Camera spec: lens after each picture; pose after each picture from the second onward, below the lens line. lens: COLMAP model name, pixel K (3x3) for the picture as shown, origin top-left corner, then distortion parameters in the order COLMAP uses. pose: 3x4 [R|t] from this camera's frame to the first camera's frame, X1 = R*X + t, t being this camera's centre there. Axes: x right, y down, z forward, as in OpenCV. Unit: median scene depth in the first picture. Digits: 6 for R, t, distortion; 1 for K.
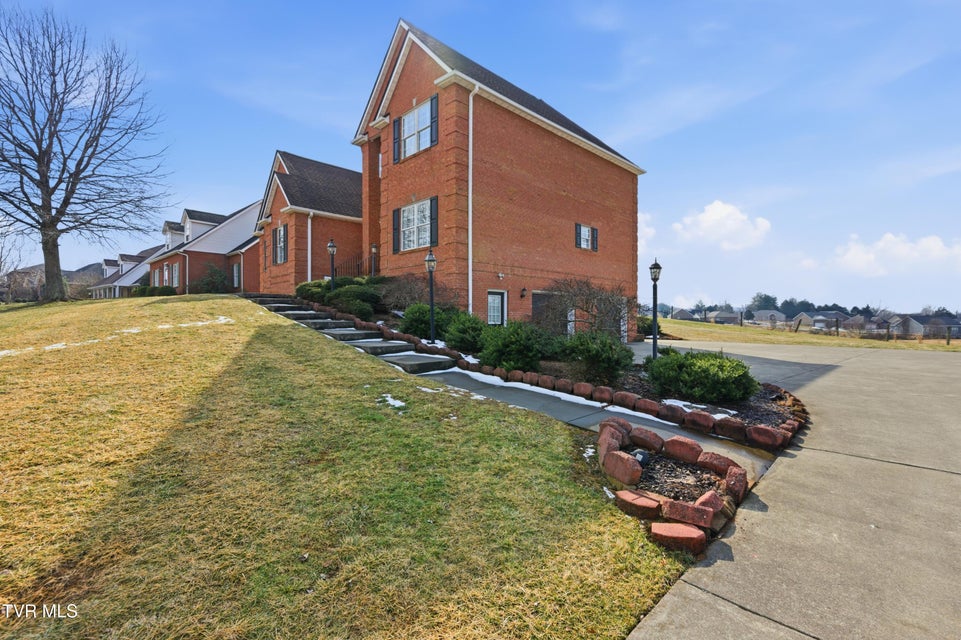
lens RADIAL K [[434.8, 0, 485.6], [0, 434.8, 318.5], [0, 0, 1]] dist [0.000669, -0.000077]
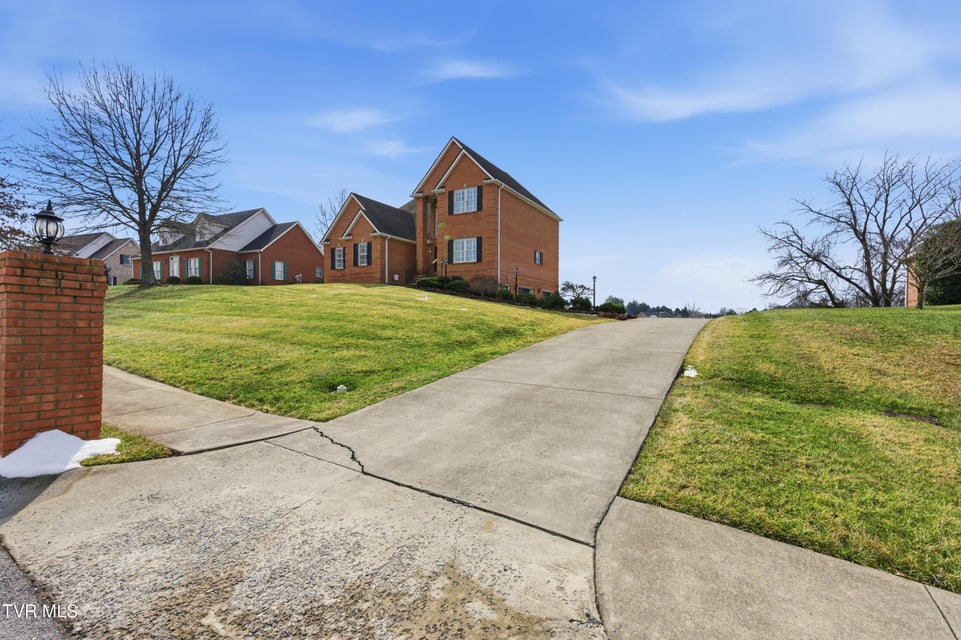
lens RADIAL K [[434.8, 0, 485.6], [0, 434.8, 318.5], [0, 0, 1]] dist [0.000669, -0.000077]
pose [[0.959859, 0.004622, 0.280444, -0.497164], [-0.004509, 0.999989, -0.001045, 0.071392], [-0.280446, -0.000262, 0.959870, -0.698302]]
